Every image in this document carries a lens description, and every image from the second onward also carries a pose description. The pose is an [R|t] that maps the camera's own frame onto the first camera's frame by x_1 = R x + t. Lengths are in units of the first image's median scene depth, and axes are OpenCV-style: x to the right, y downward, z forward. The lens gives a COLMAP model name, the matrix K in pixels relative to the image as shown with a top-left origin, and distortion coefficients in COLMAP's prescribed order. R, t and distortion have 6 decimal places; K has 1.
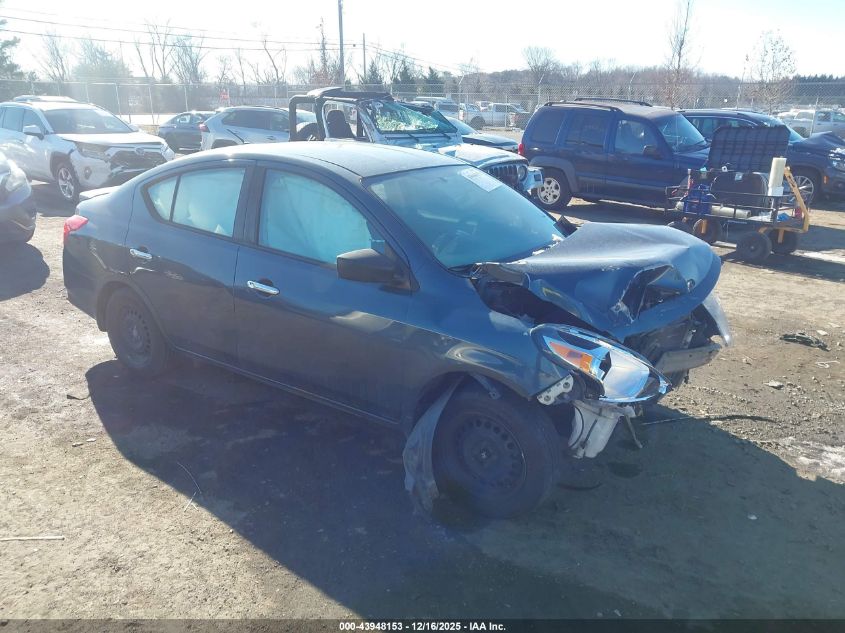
lens RADIAL K [[667.8, 0, 422.5], [0, 667.8, 315.8], [0, 0, 1]] dist [-0.013500, 0.013484]
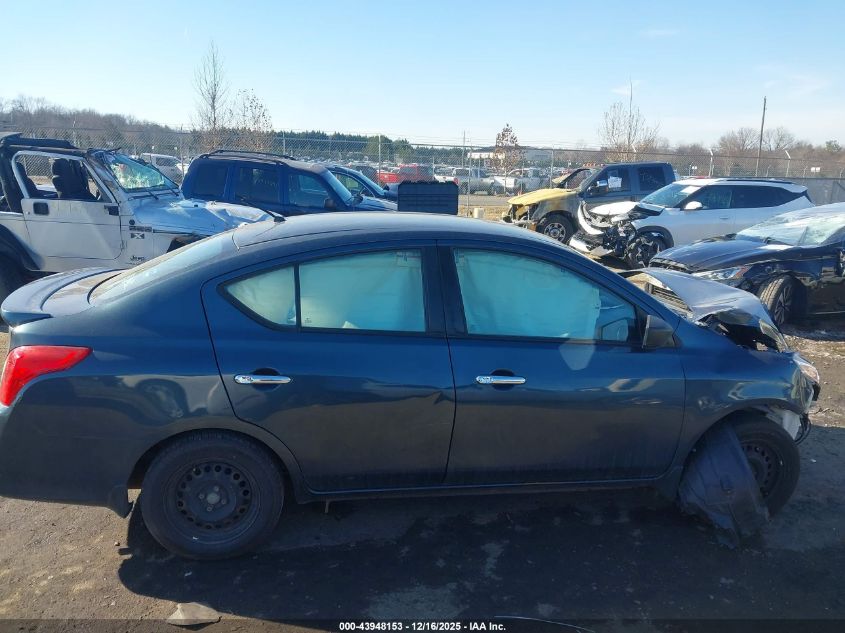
lens RADIAL K [[667.8, 0, 422.3], [0, 667.8, 319.4], [0, 0, 1]] dist [-0.013500, 0.013484]
pose [[0.717102, -0.141264, 0.682503, -0.361867], [0.181326, 0.983337, 0.013013, -0.060249], [-0.672968, 0.114424, 0.730767, 0.165838]]
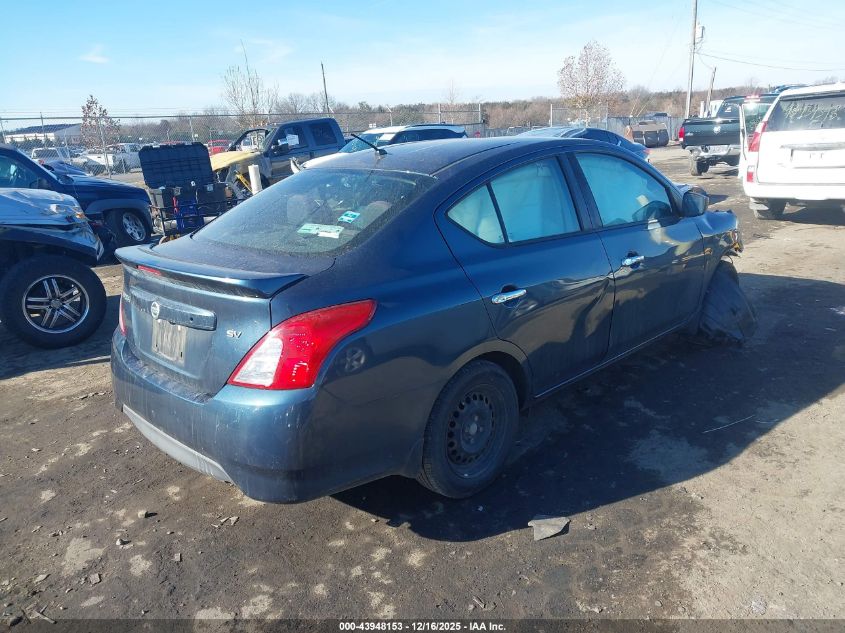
lens RADIAL K [[667.8, 0, 419.2], [0, 667.8, 314.3], [0, 0, 1]] dist [-0.013500, 0.013484]
pose [[0.167702, -0.271354, 0.947757, -0.522334], [0.336786, 0.919302, 0.203614, -0.114323], [-0.926526, 0.285045, 0.245557, 0.423464]]
